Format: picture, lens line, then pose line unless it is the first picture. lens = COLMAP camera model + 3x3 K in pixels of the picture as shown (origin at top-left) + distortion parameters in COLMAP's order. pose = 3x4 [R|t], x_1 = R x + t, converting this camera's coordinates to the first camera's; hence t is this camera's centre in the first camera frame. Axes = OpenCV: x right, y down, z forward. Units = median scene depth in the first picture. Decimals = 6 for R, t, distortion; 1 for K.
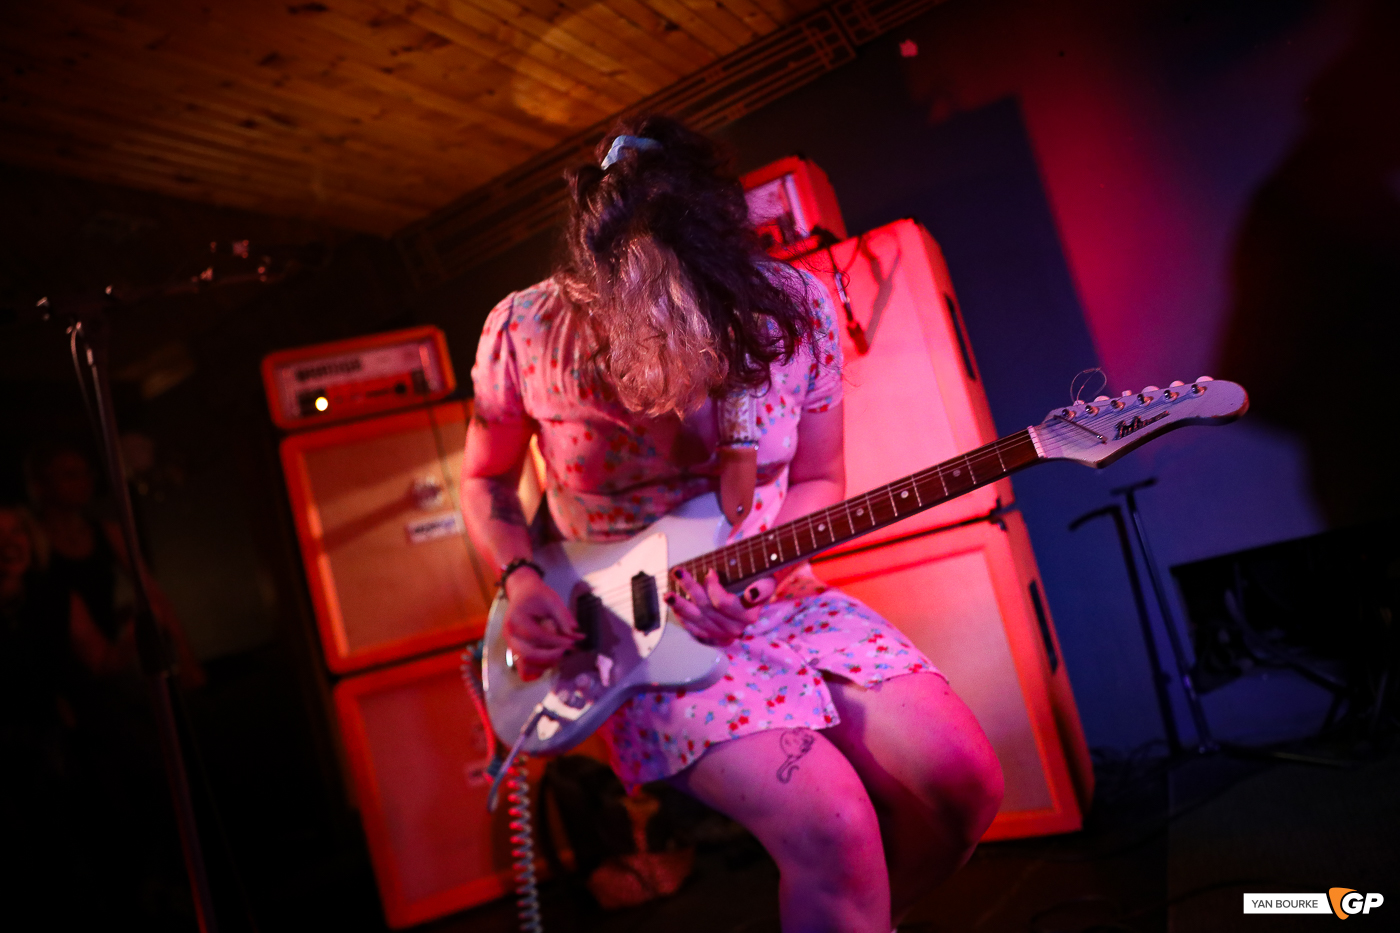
lens RADIAL K [[976.4, 0, 687.4], [0, 976.4, 461.0], [0, 0, 1]] dist [-0.100275, 0.077171]
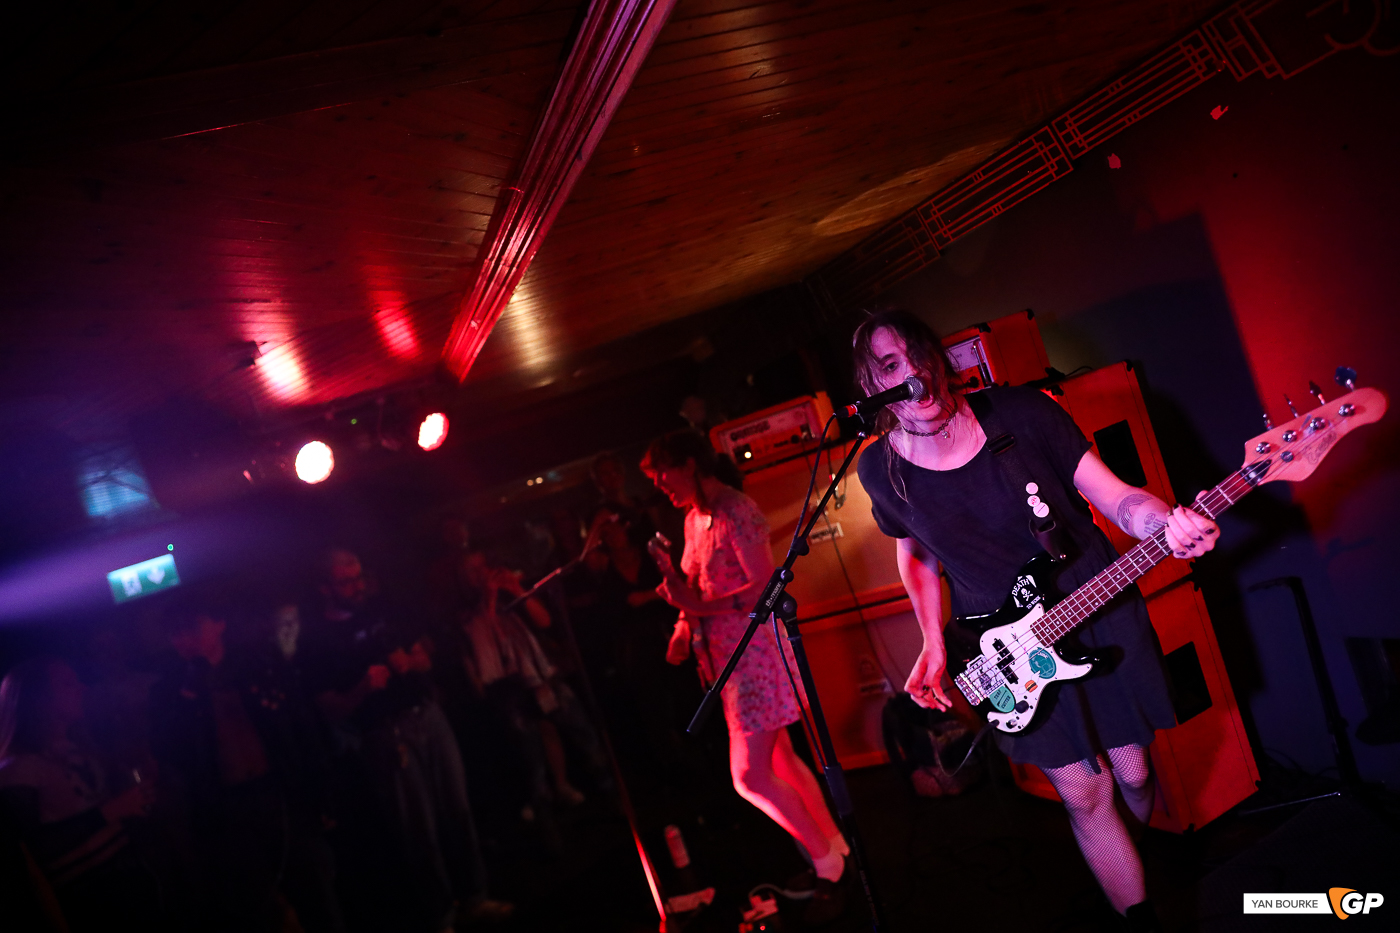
lens RADIAL K [[976.4, 0, 681.4], [0, 976.4, 477.6], [0, 0, 1]] dist [-0.100275, 0.077171]
pose [[0.774715, 0.013082, -0.632176, 0.523423], [0.188283, 0.949661, 0.250388, -0.436568], [0.603628, -0.313007, 0.733253, -0.214758]]
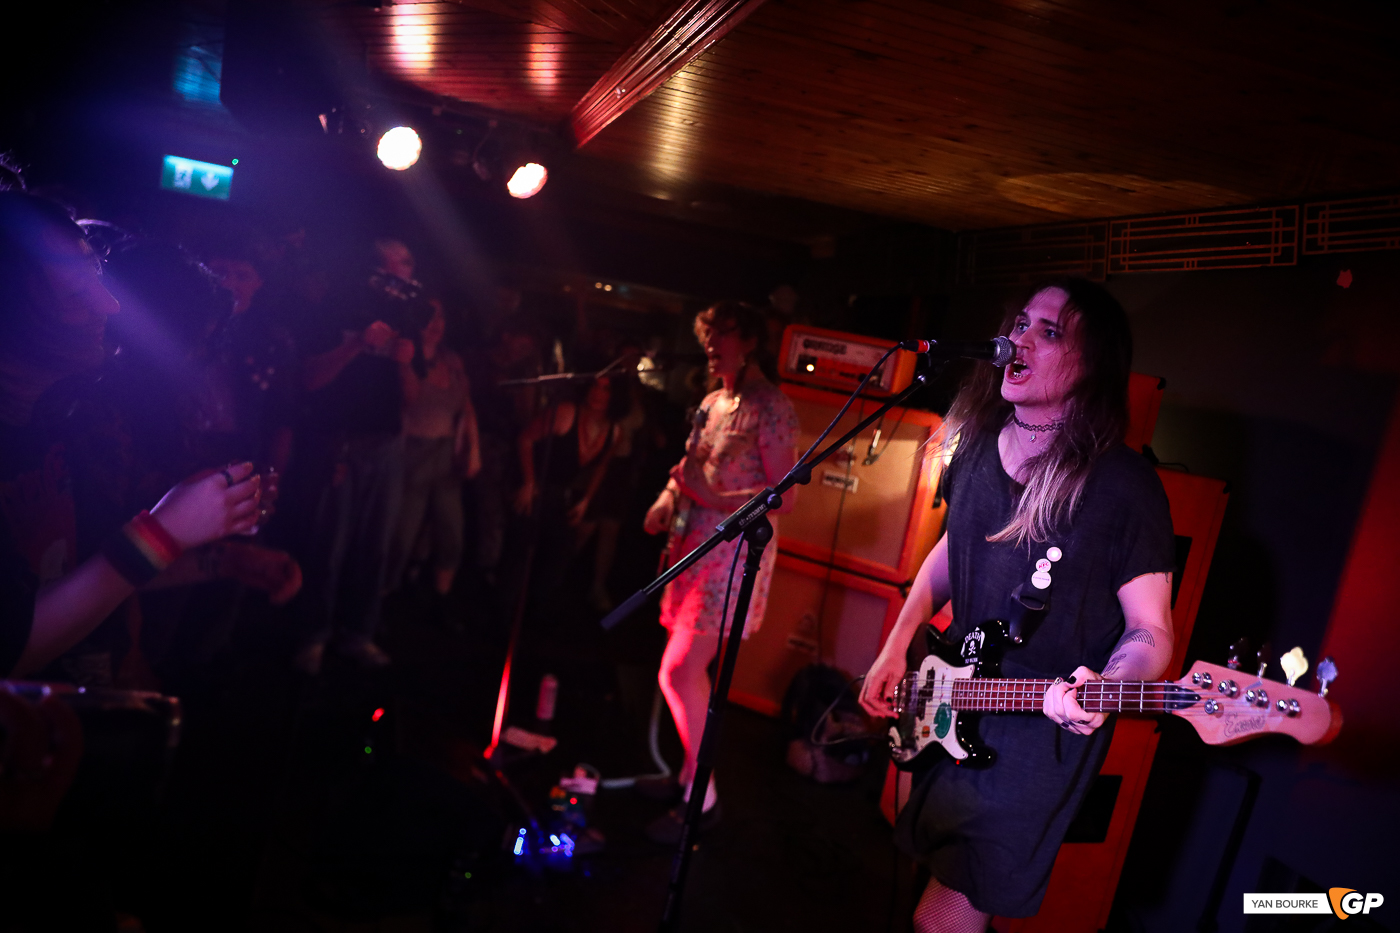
lens RADIAL K [[976.4, 0, 670.9], [0, 976.4, 479.6], [0, 0, 1]] dist [-0.100275, 0.077171]
pose [[0.624910, 0.467696, -0.625098, 0.477620], [-0.279042, 0.881609, 0.380659, -0.409203], [0.729125, -0.063449, 0.681433, -0.150624]]
